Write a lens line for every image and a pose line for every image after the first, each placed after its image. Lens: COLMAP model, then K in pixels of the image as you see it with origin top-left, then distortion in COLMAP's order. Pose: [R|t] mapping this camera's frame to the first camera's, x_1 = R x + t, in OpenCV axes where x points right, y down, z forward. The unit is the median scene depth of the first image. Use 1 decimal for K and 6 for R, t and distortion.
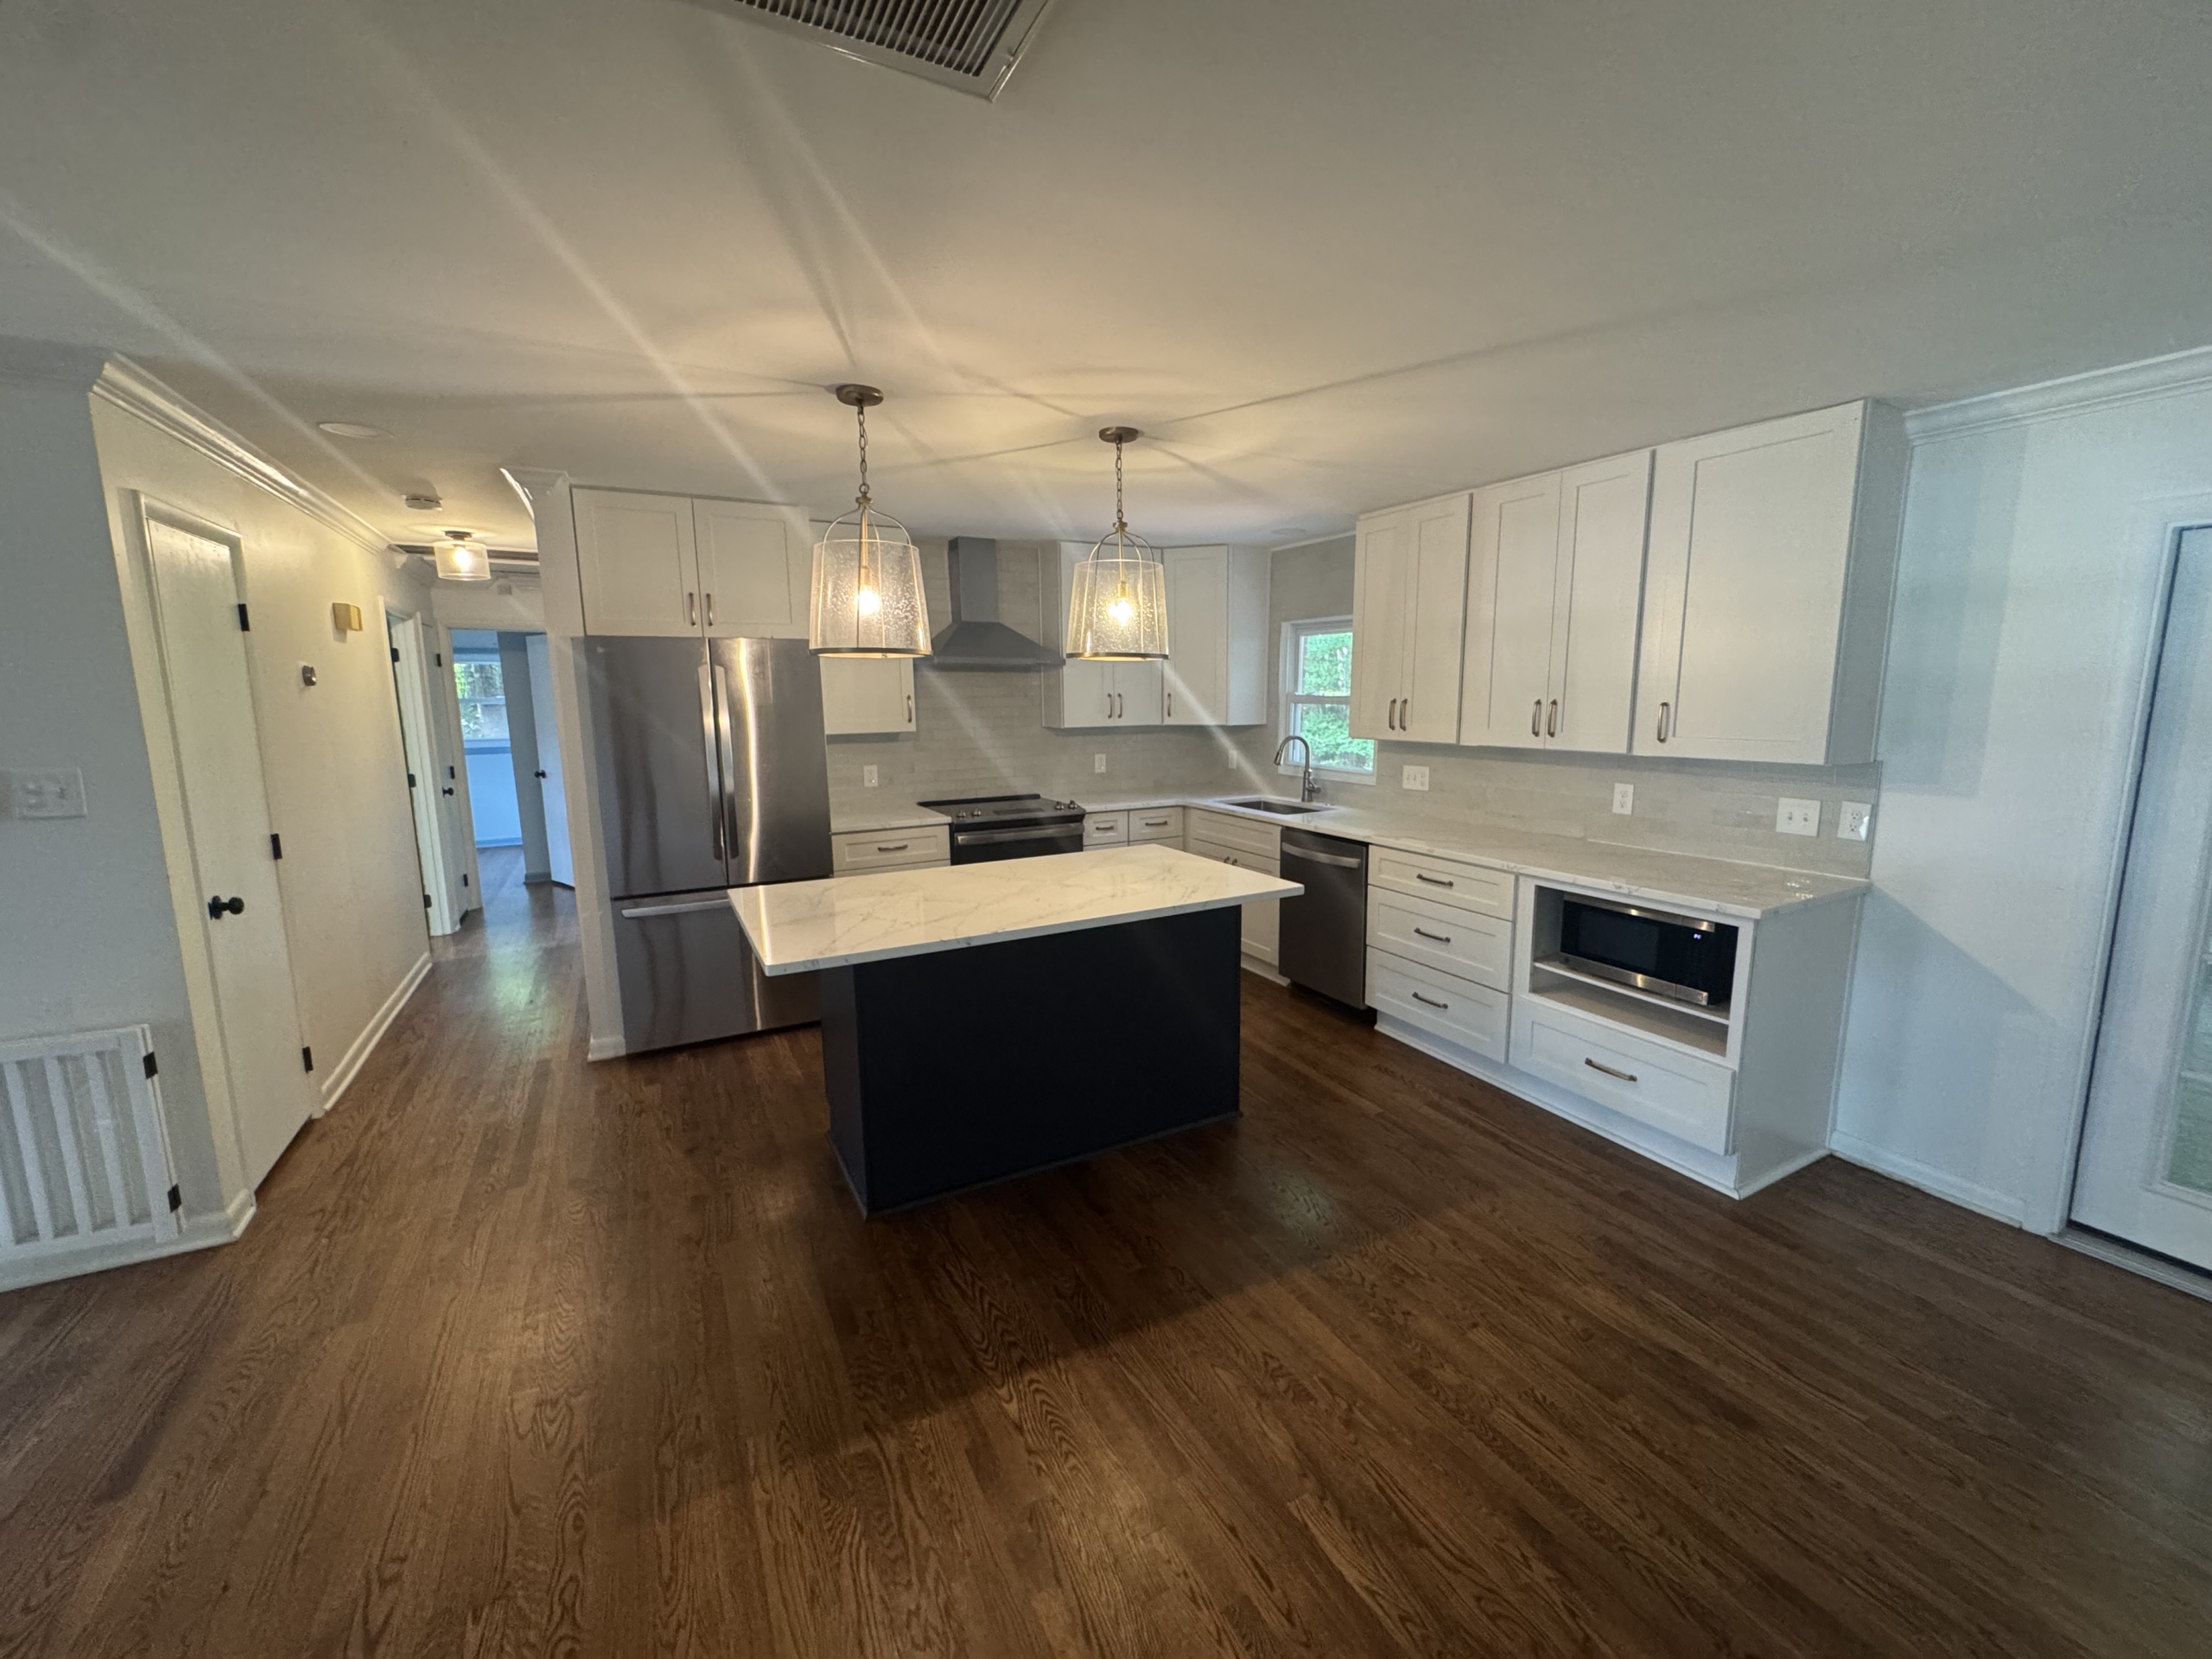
lens RADIAL K [[890.2, 0, 1106.1], [0, 890.2, 827.5], [0, 0, 1]] dist [-0.001056, -0.000406]
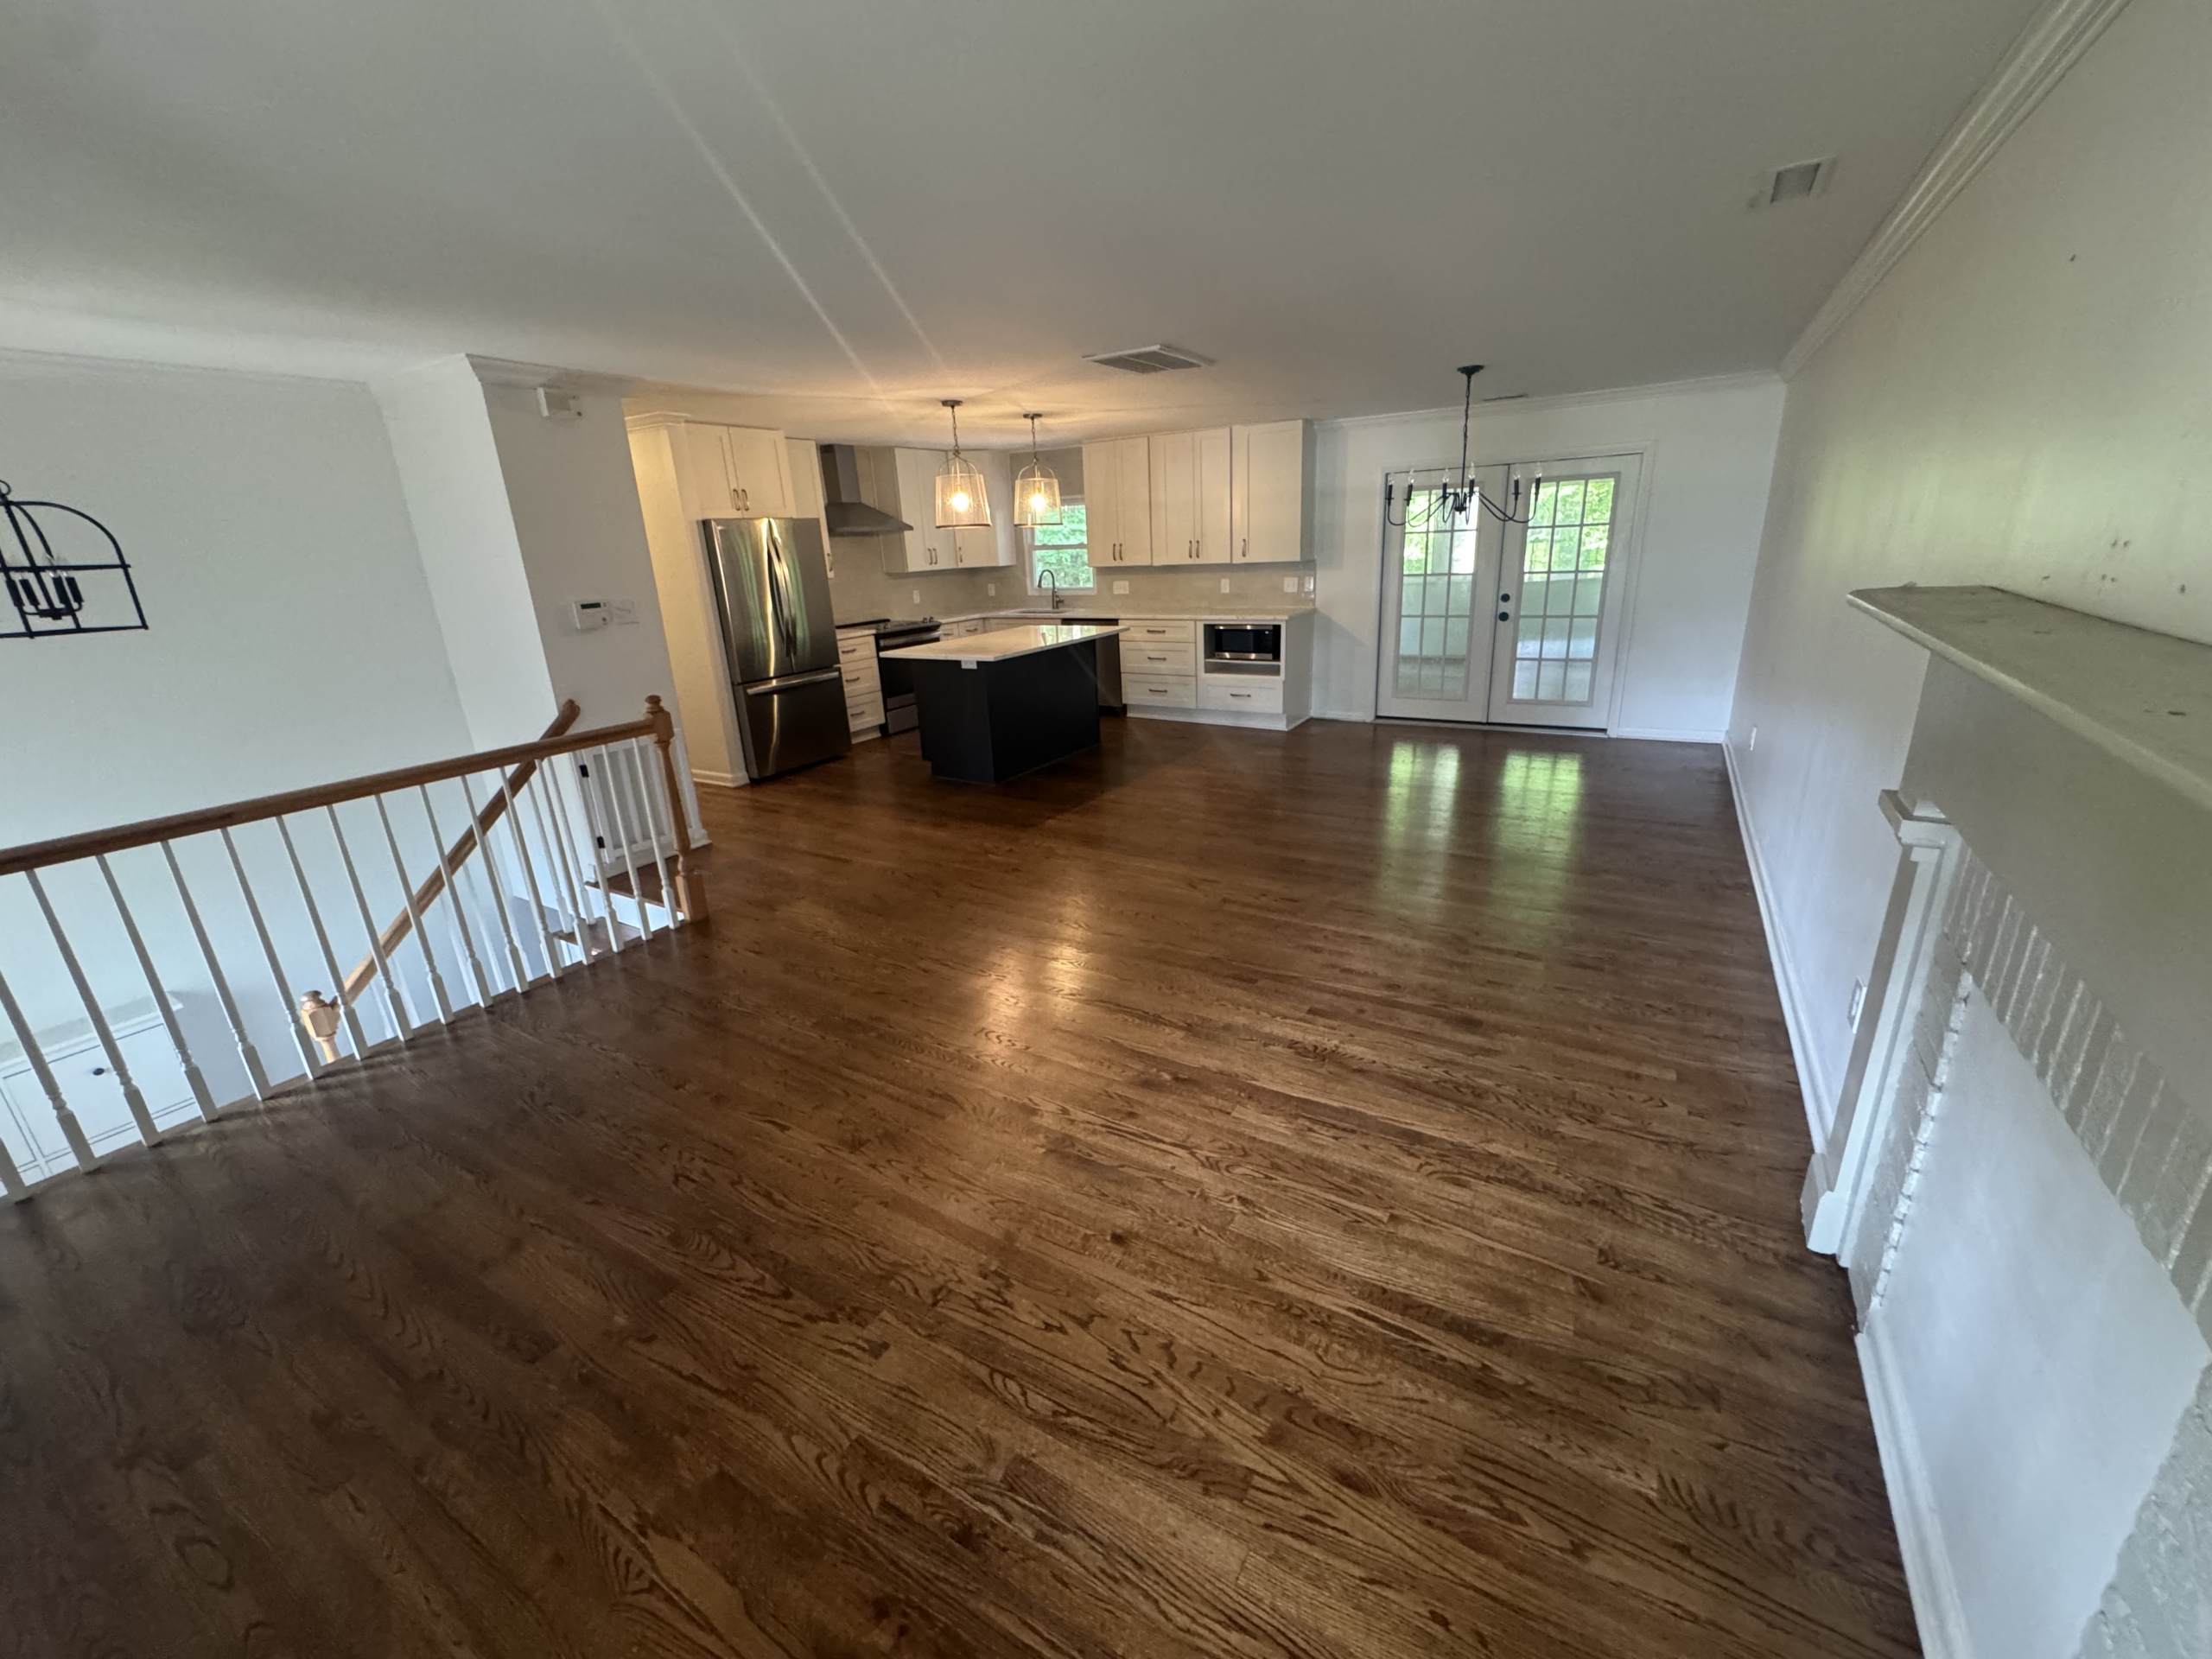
lens RADIAL K [[890.2, 0, 1103.3], [0, 890.2, 827.4], [0, 0, 1]] dist [-0.001056, -0.000406]
pose [[0.862588, -0.185003, 0.470868, -0.897520], [0.113672, 0.977815, 0.175945, 0.141781], [-0.492972, -0.098244, 0.864481, -0.887025]]
